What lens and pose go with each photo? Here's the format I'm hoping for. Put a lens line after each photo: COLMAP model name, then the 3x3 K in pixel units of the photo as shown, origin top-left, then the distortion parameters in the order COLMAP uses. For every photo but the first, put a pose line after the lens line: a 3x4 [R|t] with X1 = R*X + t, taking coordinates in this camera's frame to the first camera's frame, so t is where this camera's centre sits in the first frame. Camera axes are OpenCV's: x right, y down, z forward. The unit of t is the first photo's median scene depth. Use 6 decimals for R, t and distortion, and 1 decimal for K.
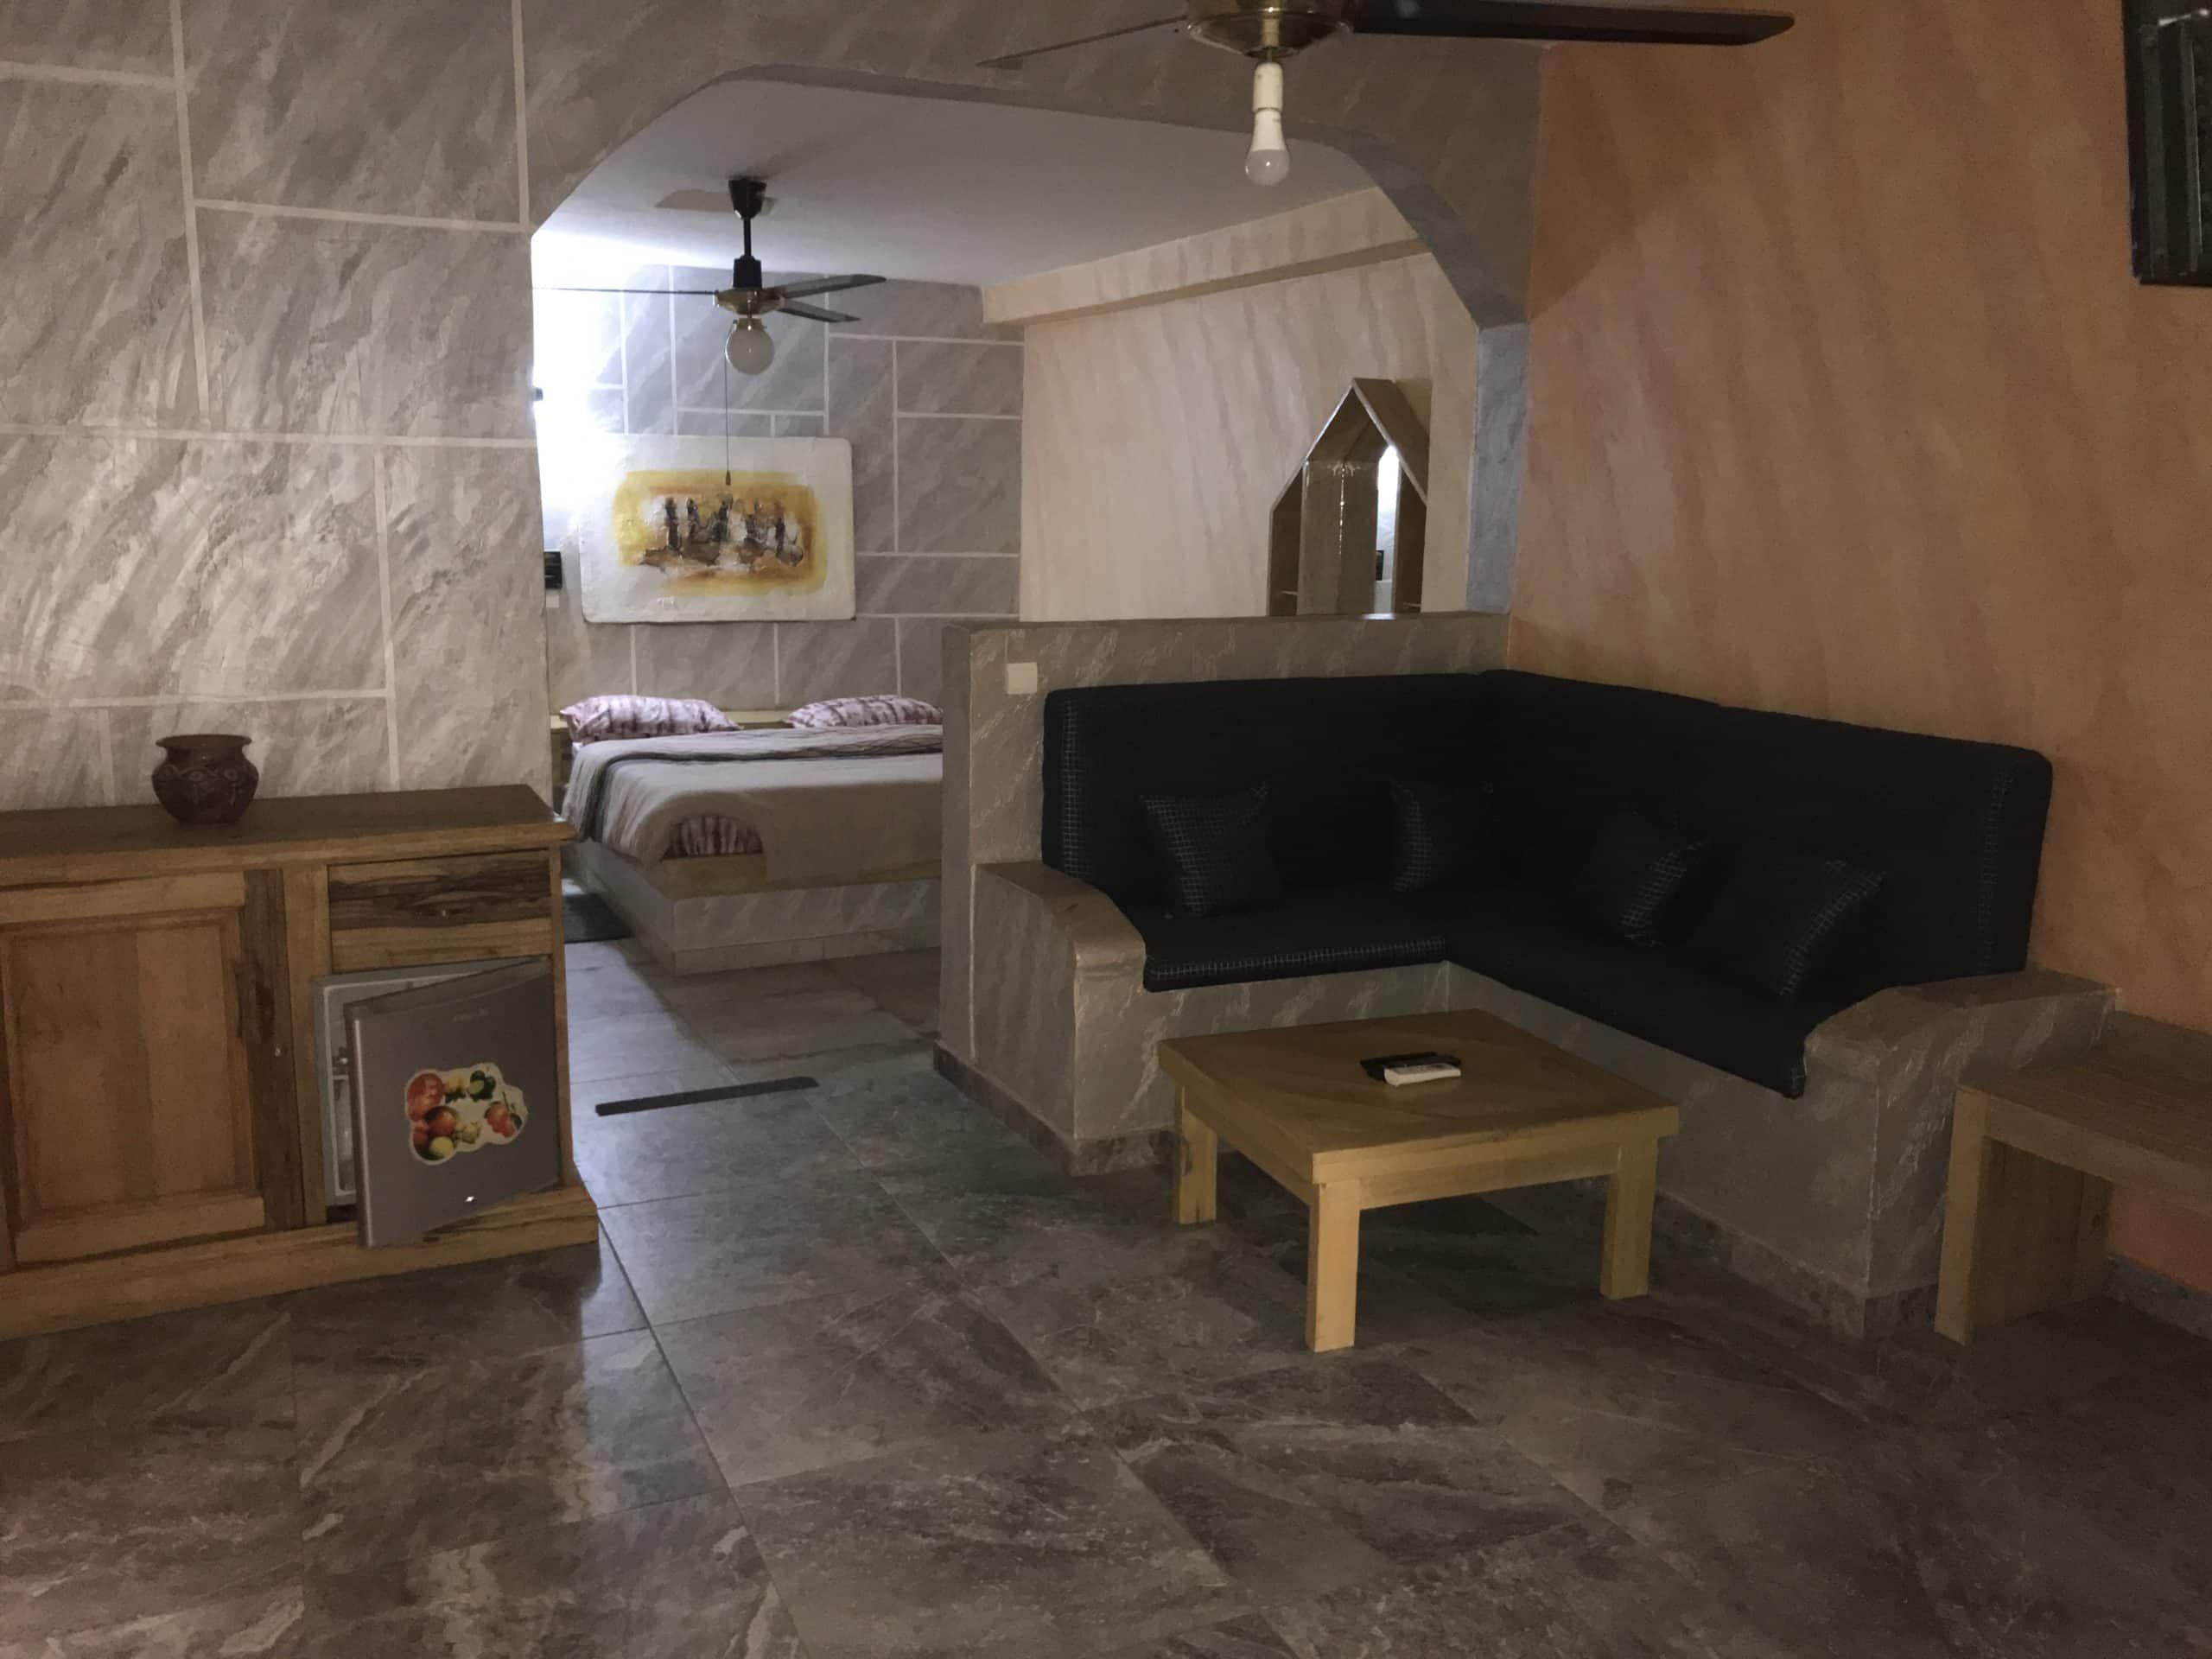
lens RADIAL K [[1754.5, 0, 1106.0], [0, 1754.5, 829.5], [0, 0, 1]] dist [0.140549, -0.355438]
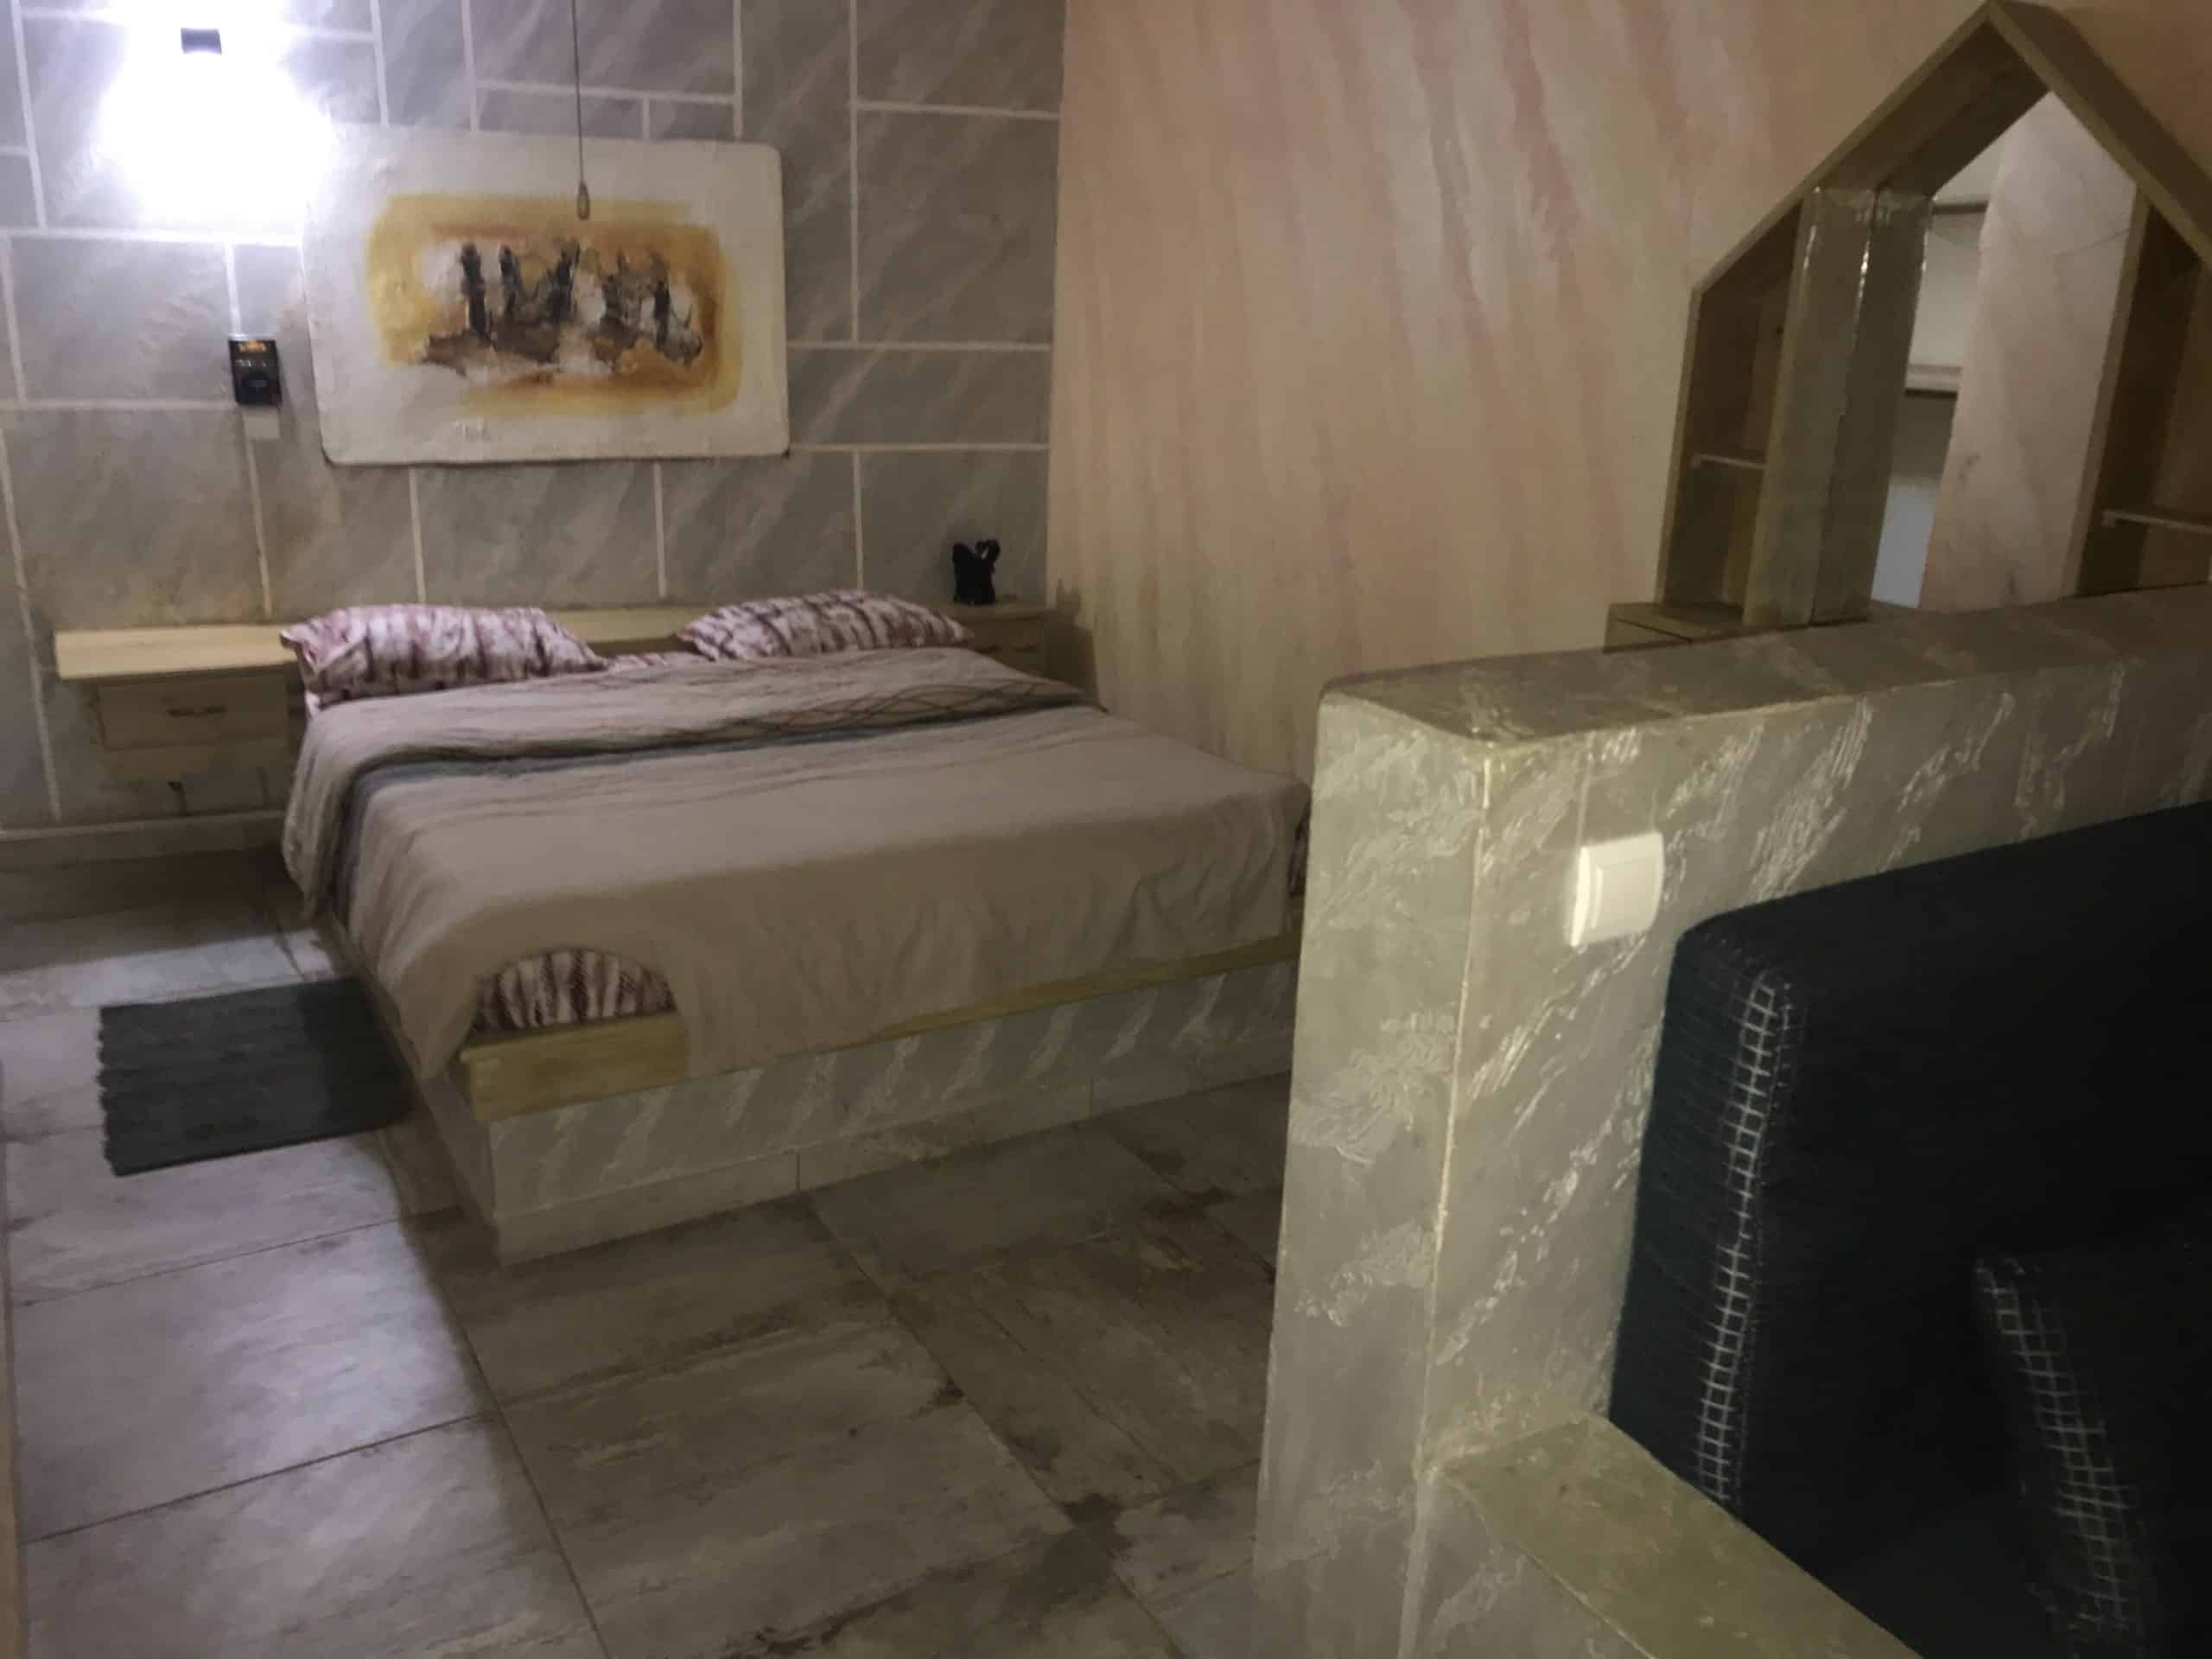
lens RADIAL K [[1791.9, 0, 1097.6], [0, 1791.9, 817.7], [0, 0, 1]] dist [0.013639, 0.002702]
pose [[0.997320, -0.005718, 0.072944, -0.086060], [-0.003151, 0.992661, 0.120886, -0.073443], [-0.073100, -0.120792, 0.989983, 0.384102]]
